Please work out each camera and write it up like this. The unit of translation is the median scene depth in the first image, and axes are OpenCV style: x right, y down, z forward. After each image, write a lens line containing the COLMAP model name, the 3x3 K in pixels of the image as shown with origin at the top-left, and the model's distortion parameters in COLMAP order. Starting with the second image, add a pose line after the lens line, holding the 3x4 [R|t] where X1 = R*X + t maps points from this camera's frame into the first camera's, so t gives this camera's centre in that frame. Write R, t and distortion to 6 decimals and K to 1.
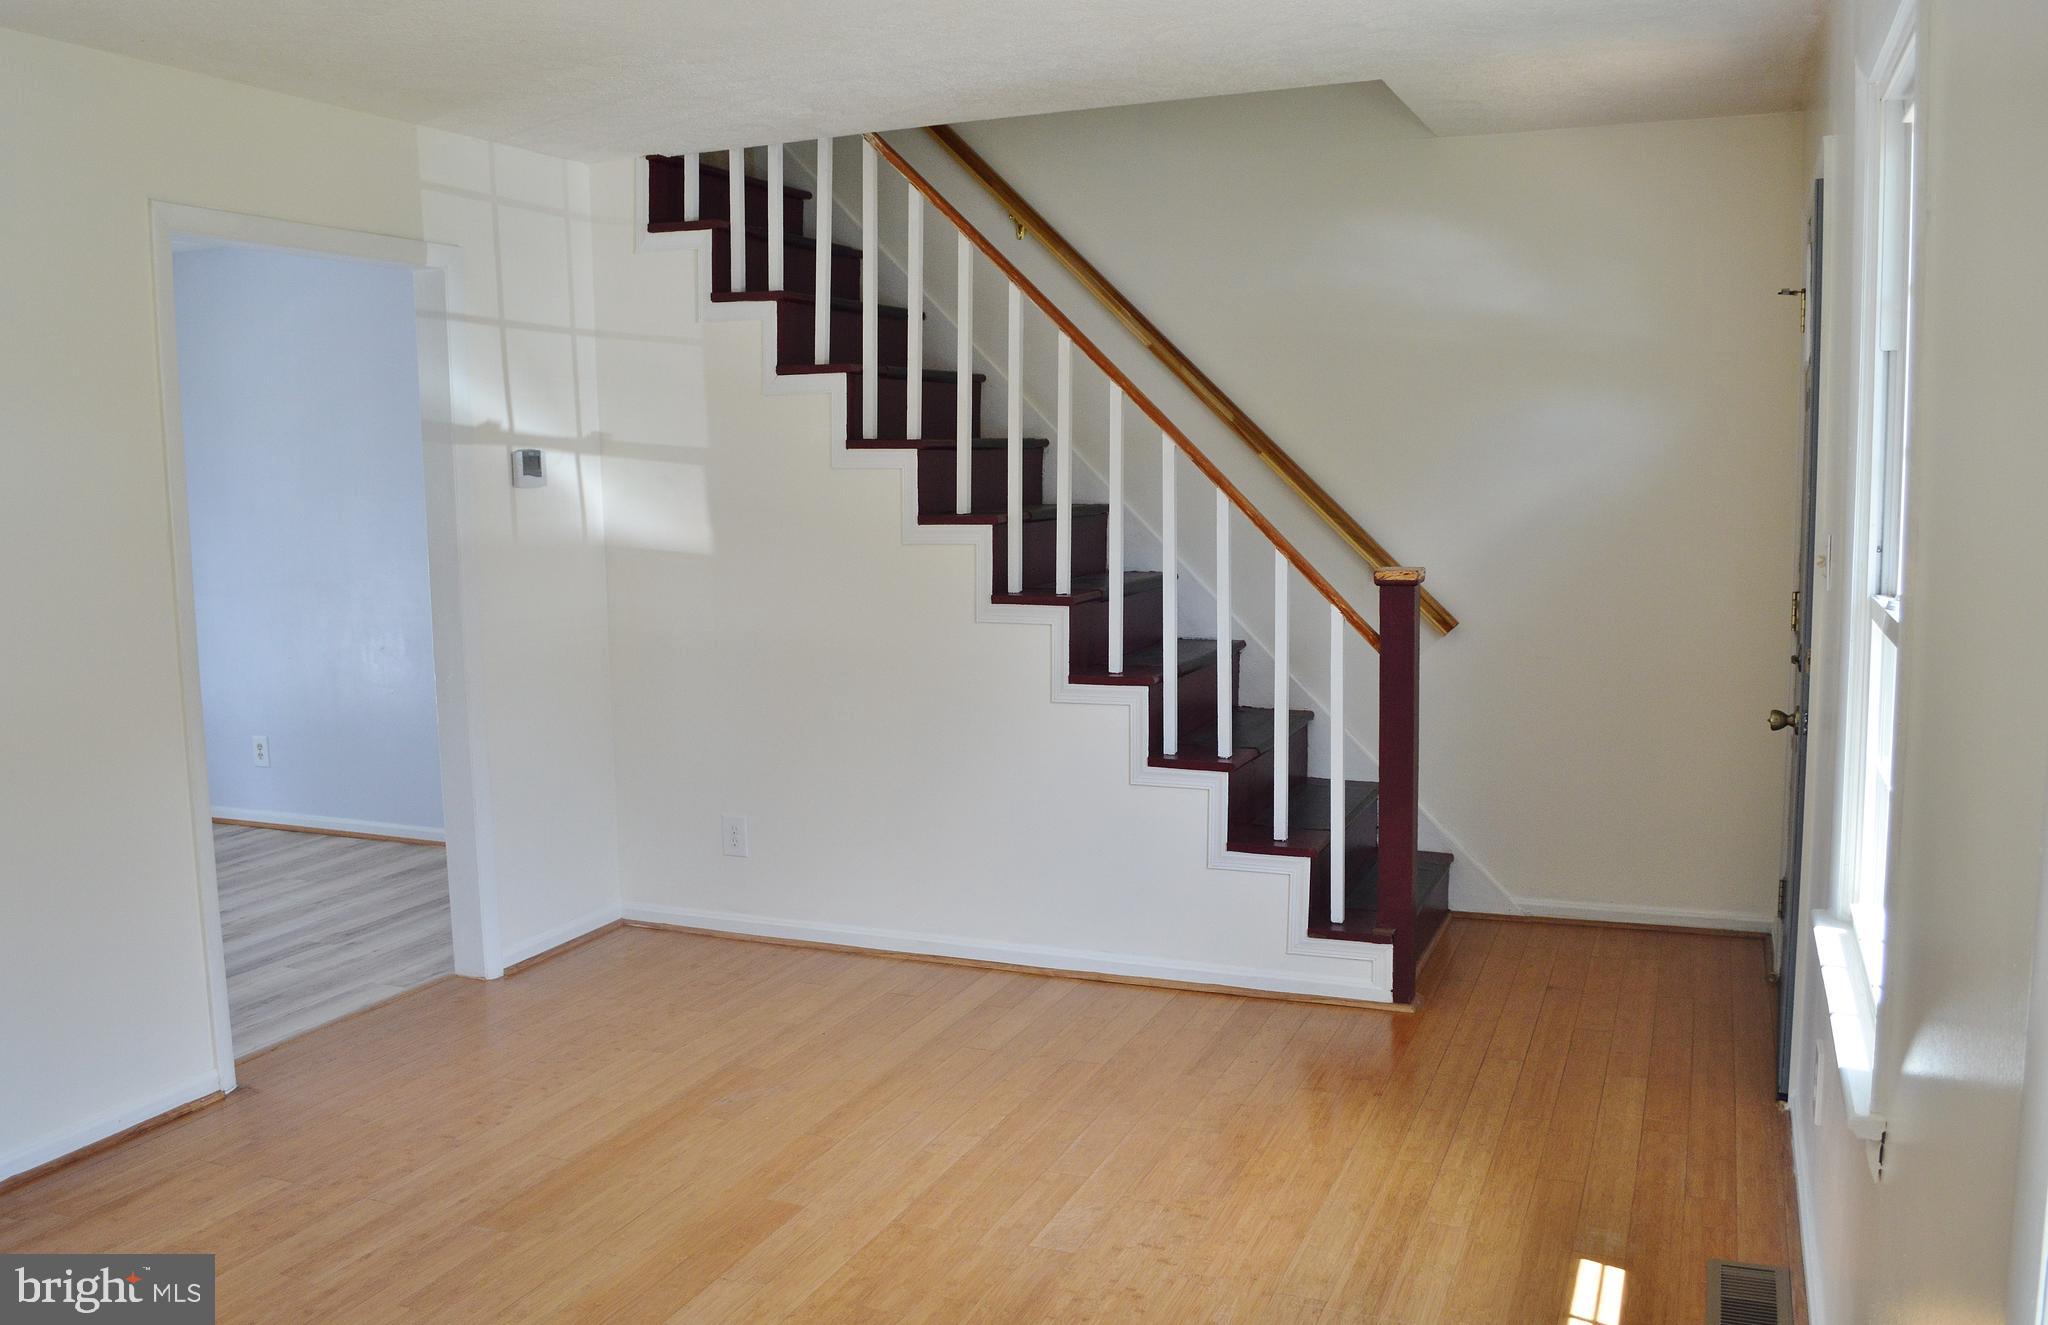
lens RADIAL K [[1673.5, 0, 1021.4], [0, 1673.5, 665.6], [0, 0, 1]] dist [-0.088218, 0.022204]
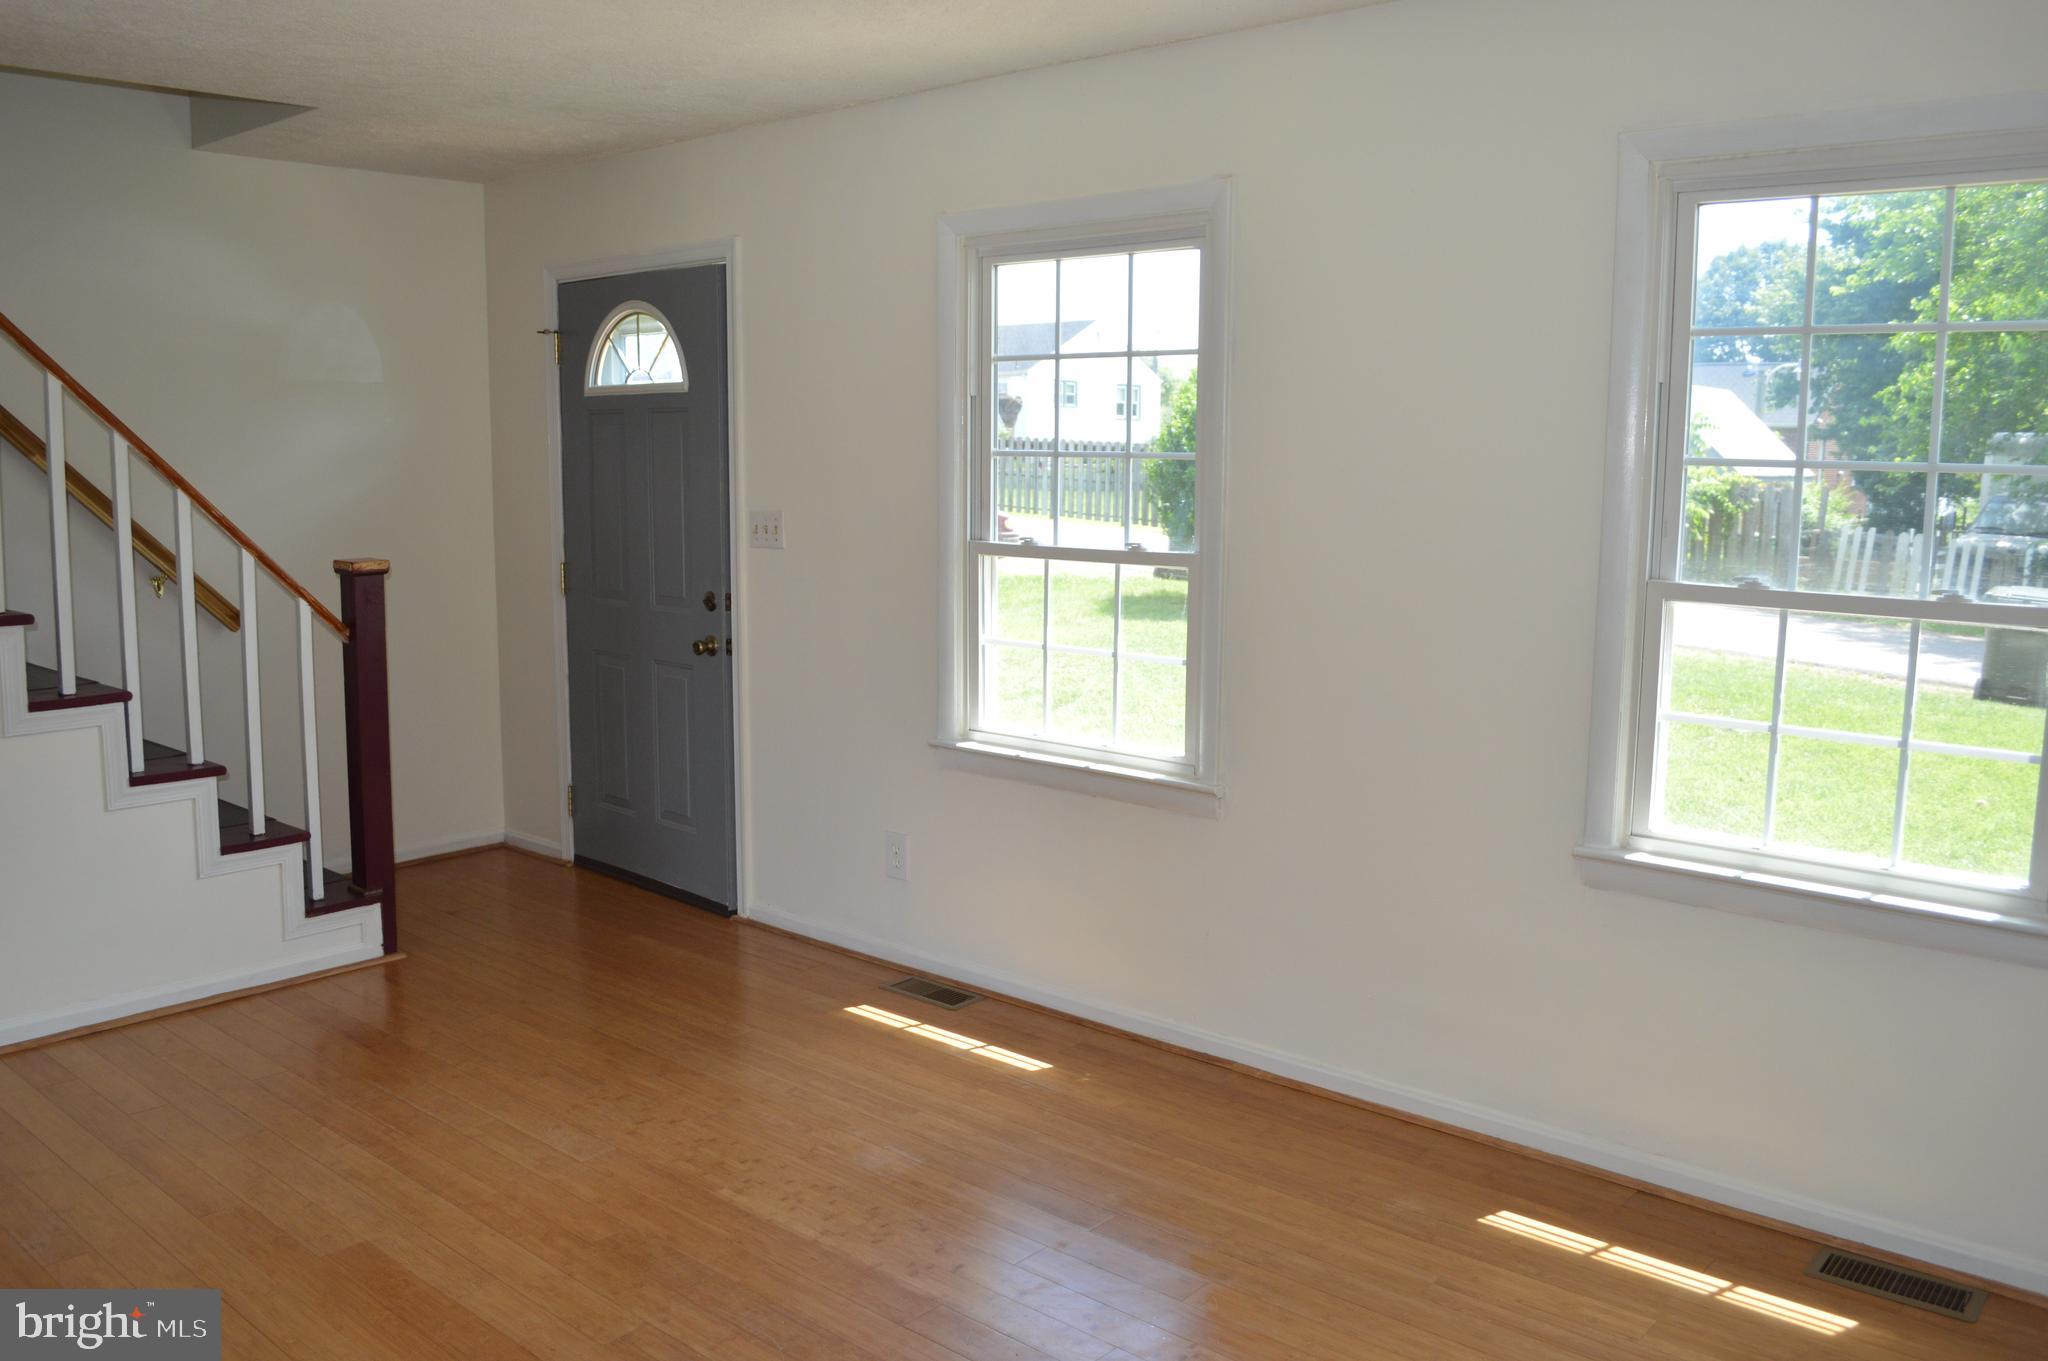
lens RADIAL K [[1641.5, 0, 1011.1], [0, 1641.5, 682.3], [0, 0, 1]] dist [-0.085648, 0.016831]
pose [[0.325815, -0.116196, 0.938266, -0.626592], [0.110012, 0.990337, 0.084443, -0.020872], [-0.939011, 0.075708, 0.335449, 0.239029]]
